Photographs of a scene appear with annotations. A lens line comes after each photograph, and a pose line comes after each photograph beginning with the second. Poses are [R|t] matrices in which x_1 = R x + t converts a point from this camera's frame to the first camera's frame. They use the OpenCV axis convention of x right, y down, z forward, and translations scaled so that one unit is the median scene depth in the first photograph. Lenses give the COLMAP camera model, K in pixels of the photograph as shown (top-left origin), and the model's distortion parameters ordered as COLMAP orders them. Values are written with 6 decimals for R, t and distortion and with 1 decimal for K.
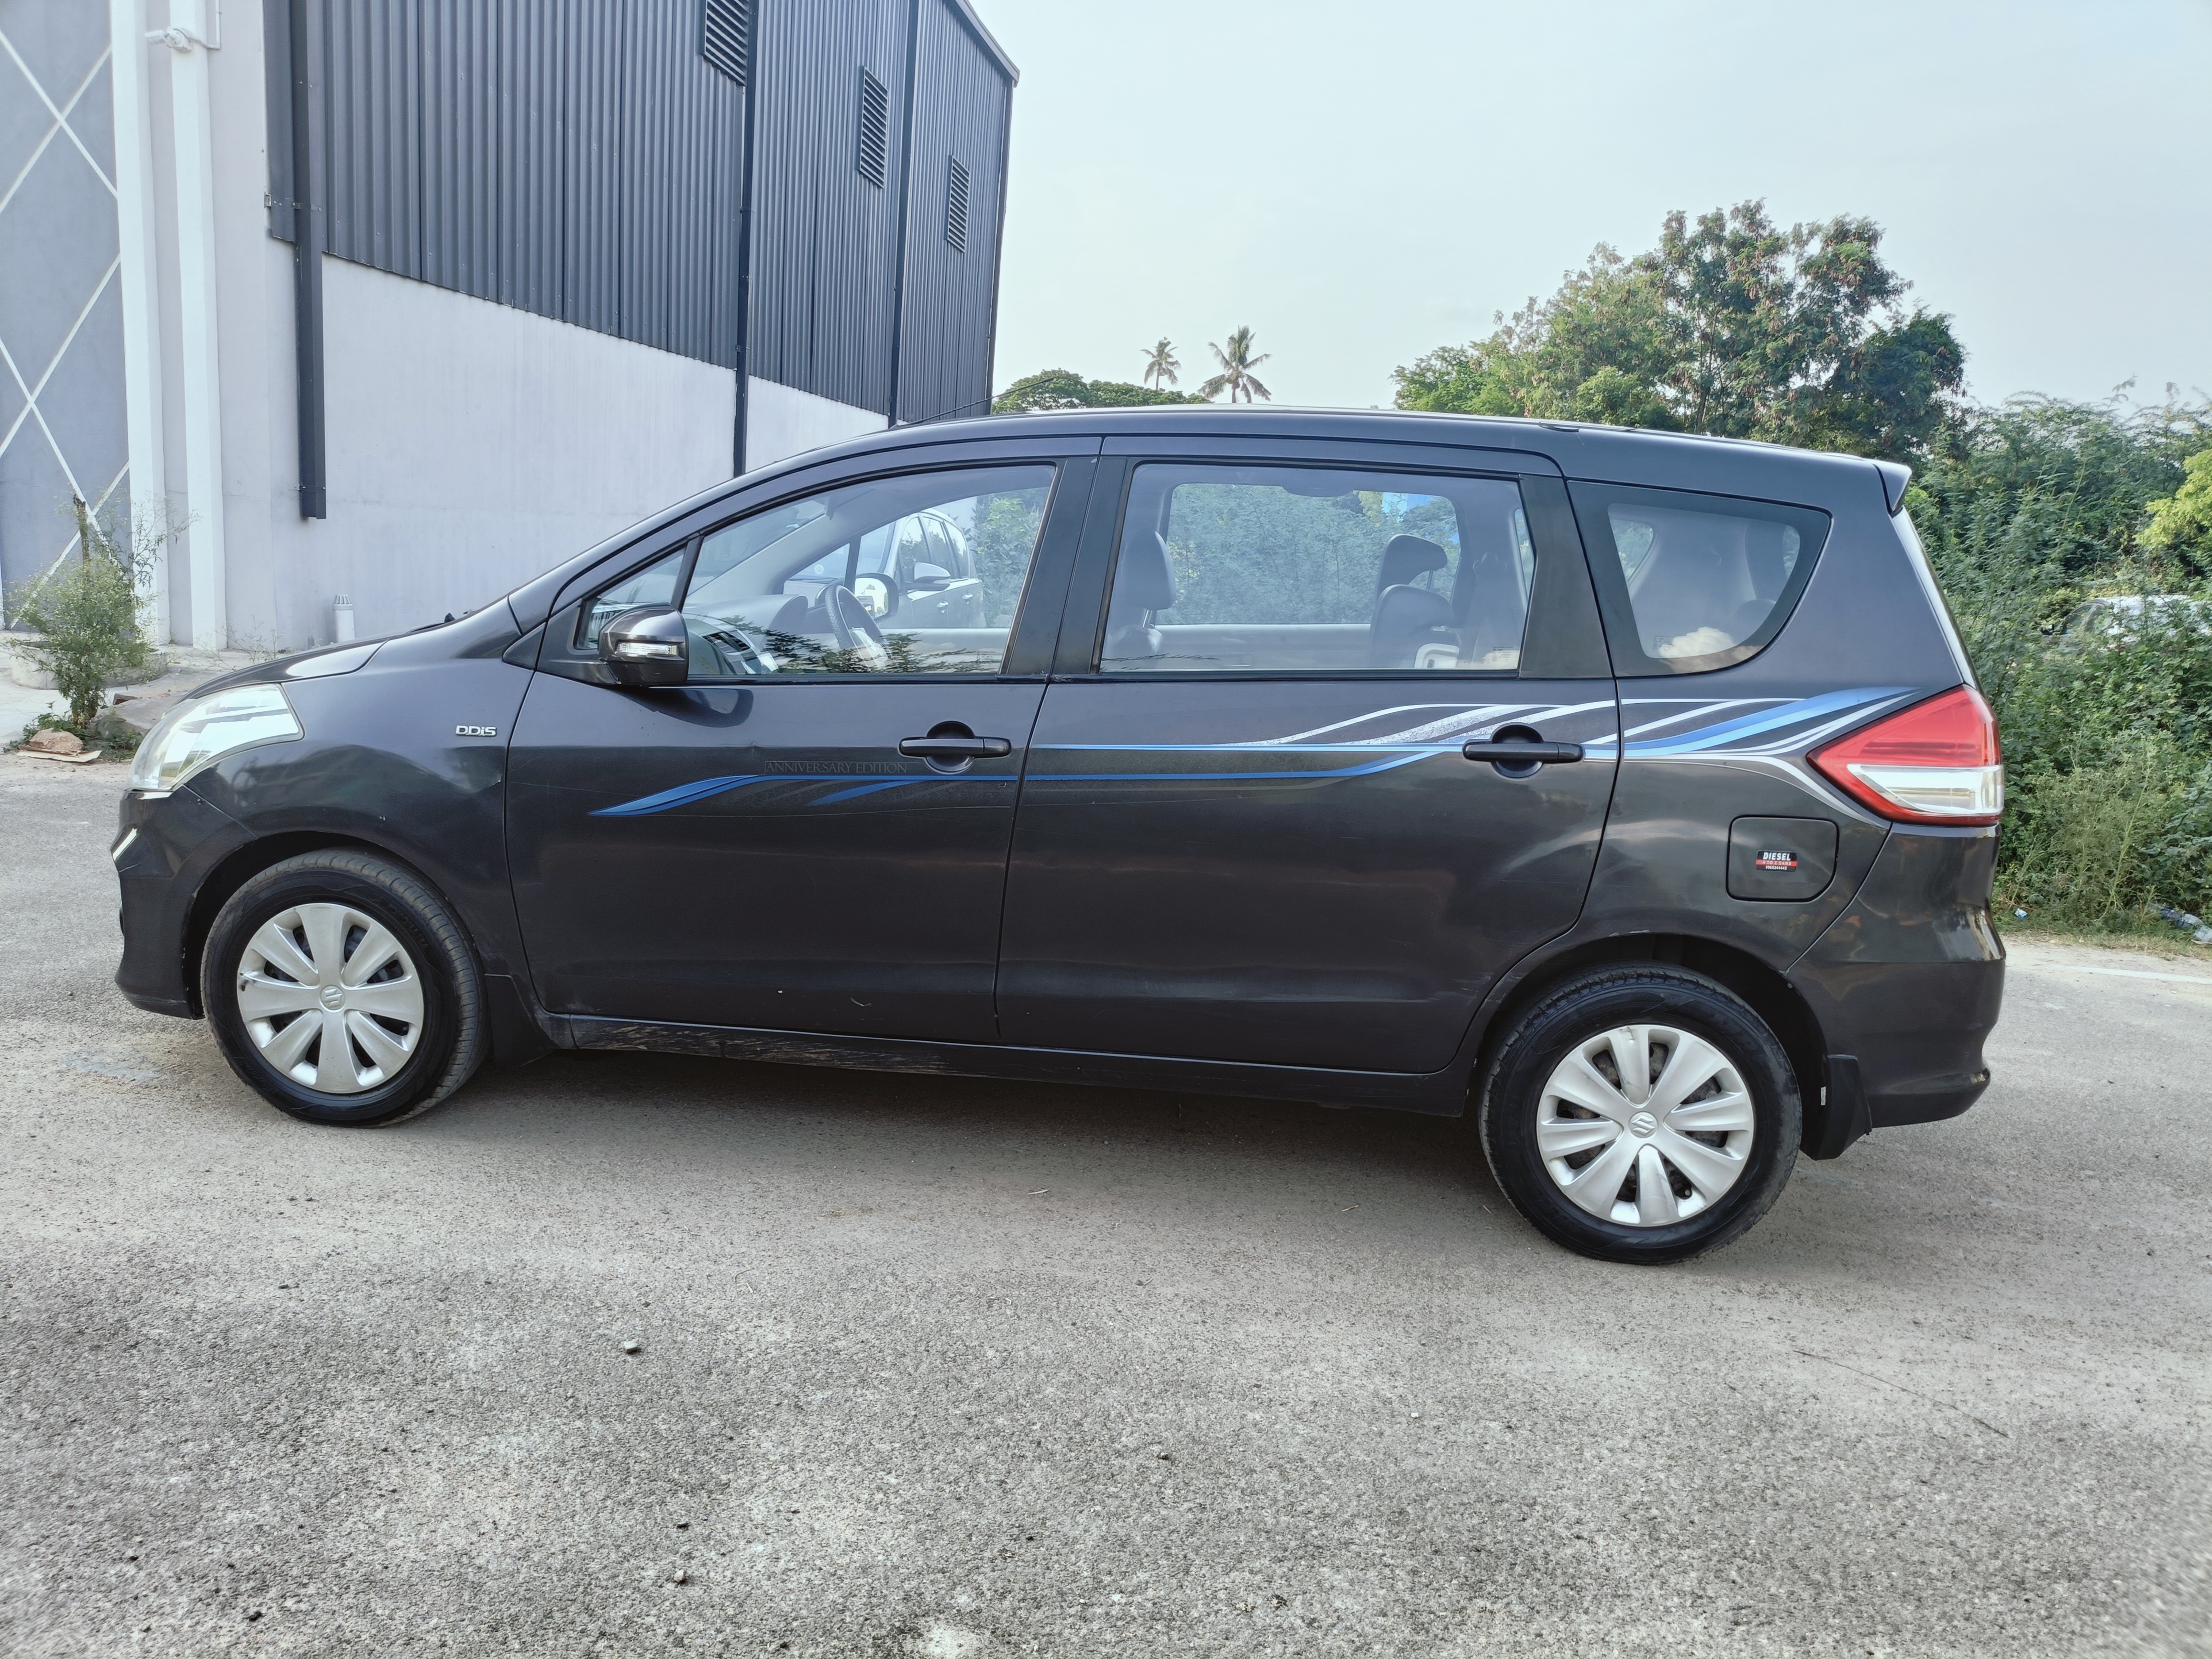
lens RADIAL K [[1610.4, 0, 1104.5], [0, 1610.4, 831.8], [0, 0, 1]] dist [0.008012, -0.004456]
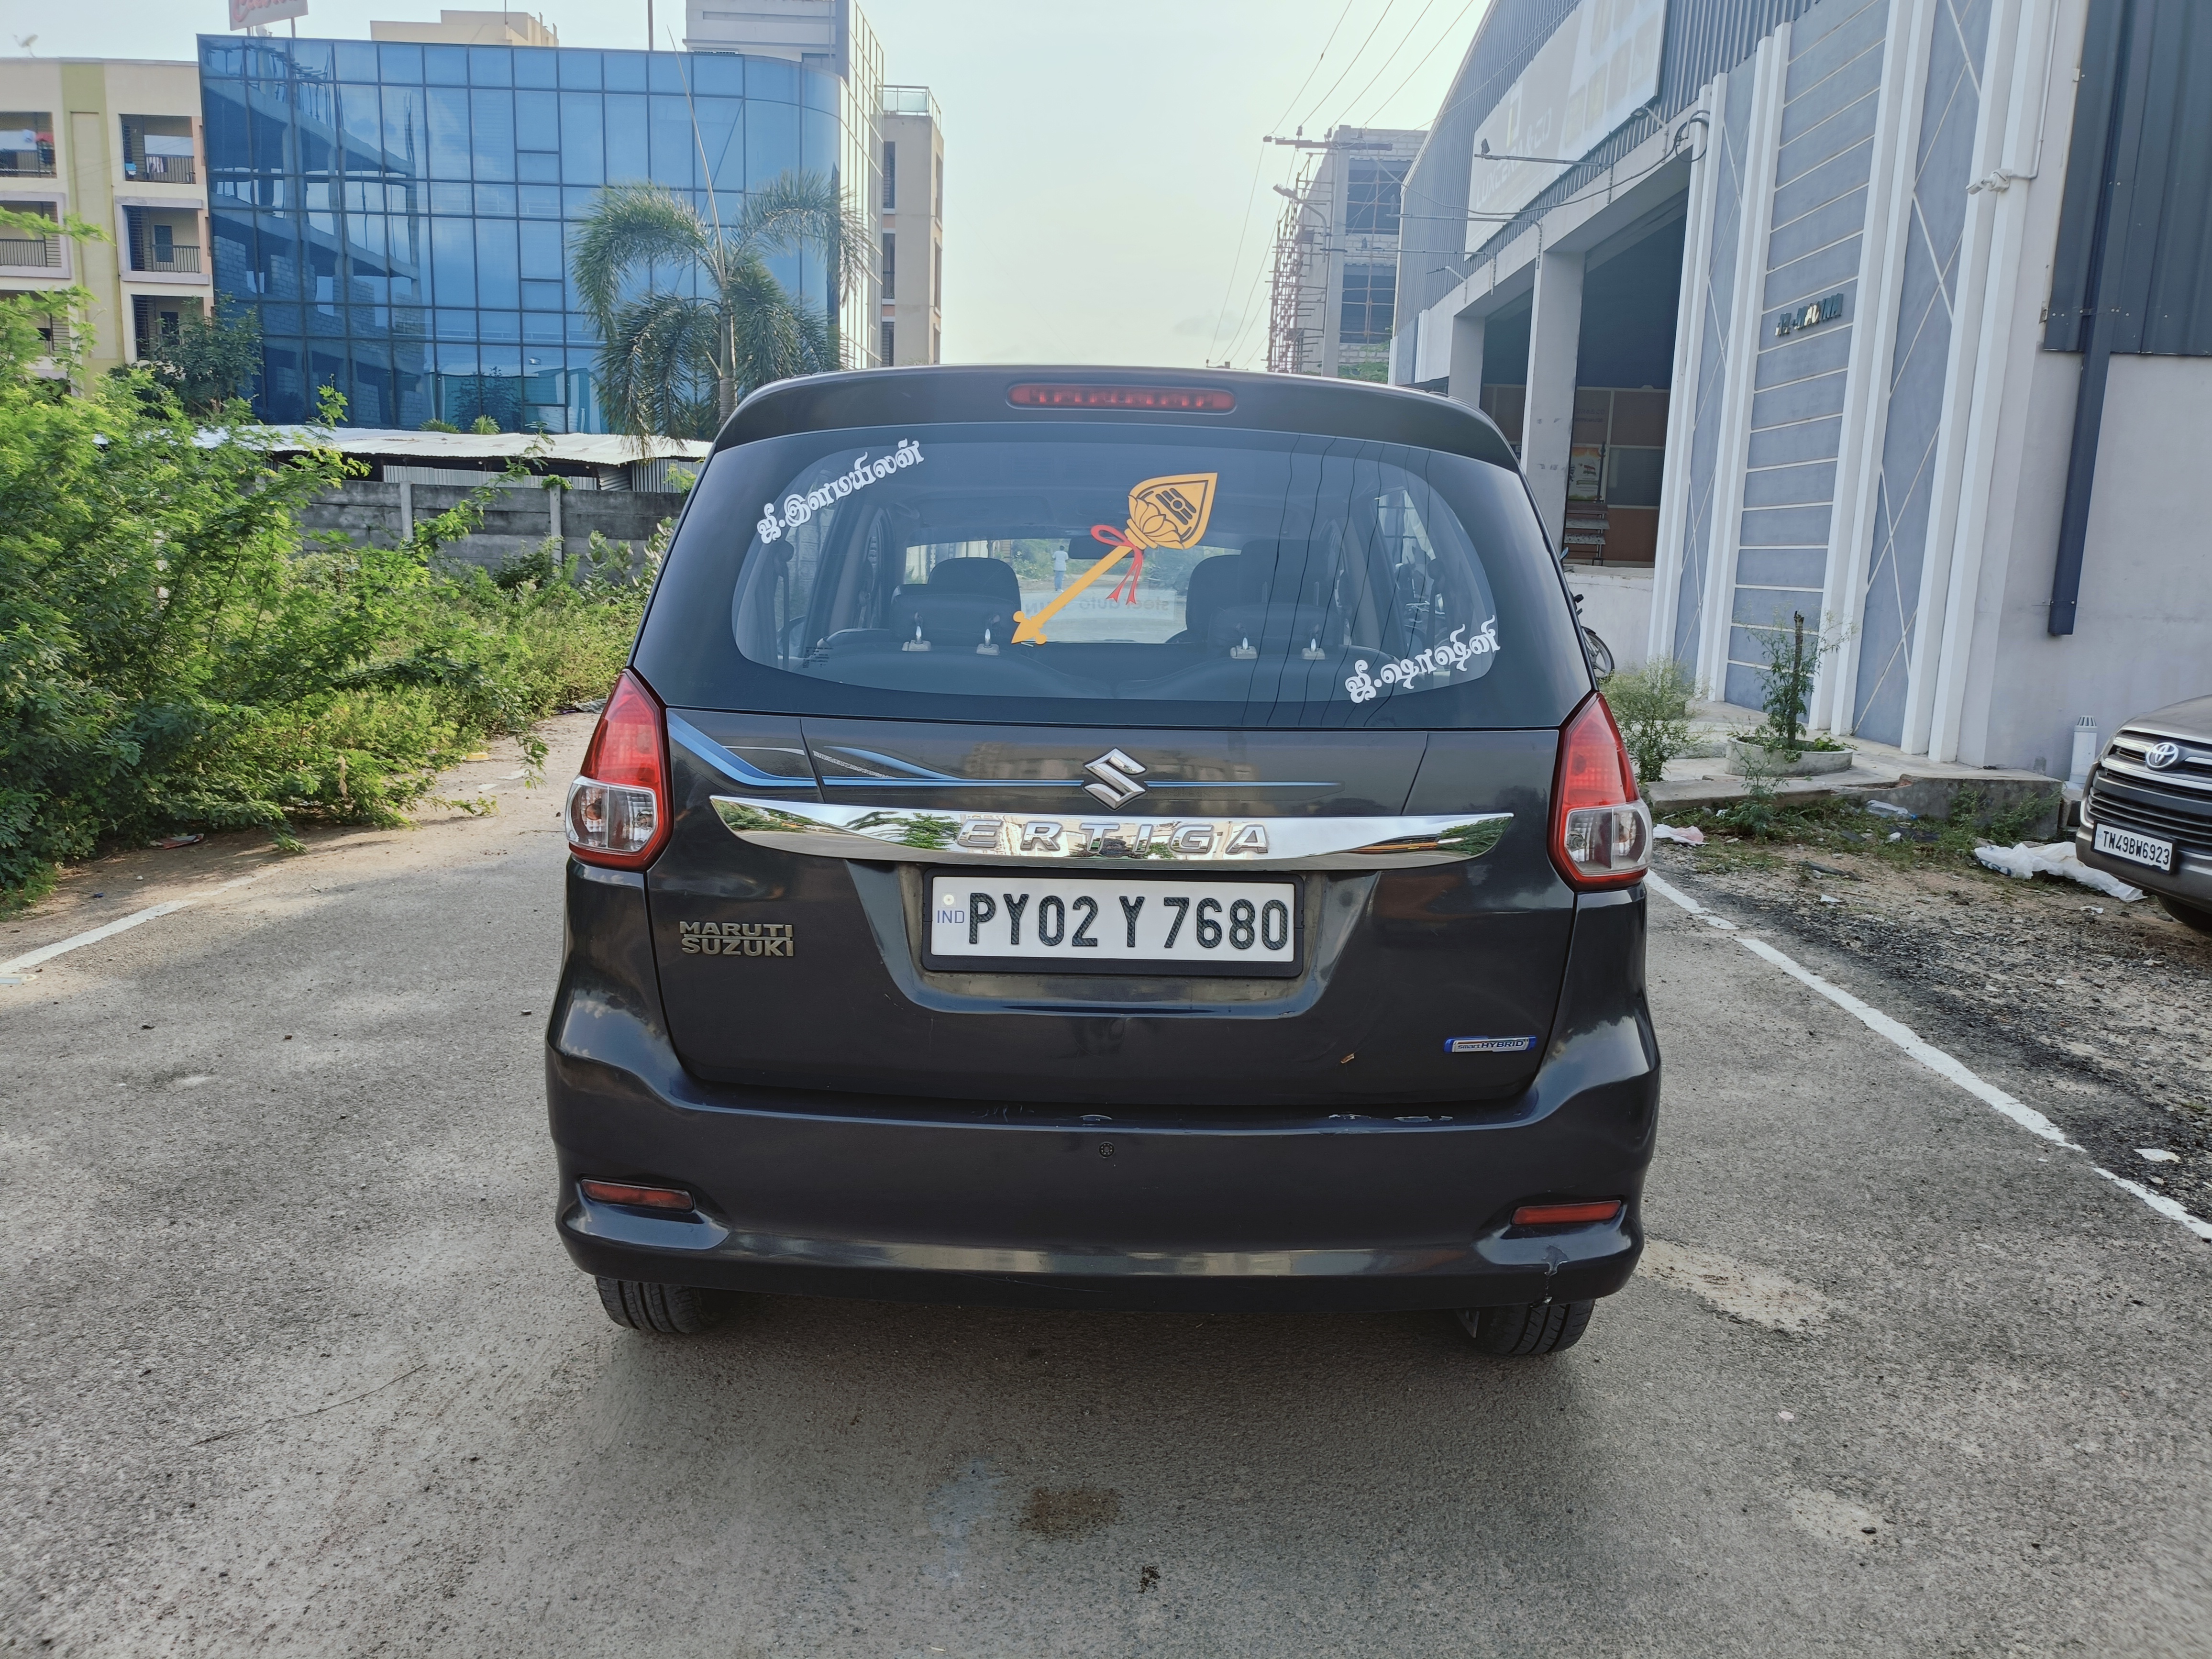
lens RADIAL K [[1610.4, 0, 1105.0], [0, 1610.4, 836.8], [0, 0, 1]] dist [0.008012, -0.004456]
pose [[0.095199, 0.089914, -0.991389, 0.423427], [-0.197003, 0.977917, 0.069775, -0.035098], [0.975770, 0.188665, 0.110810, 0.386514]]
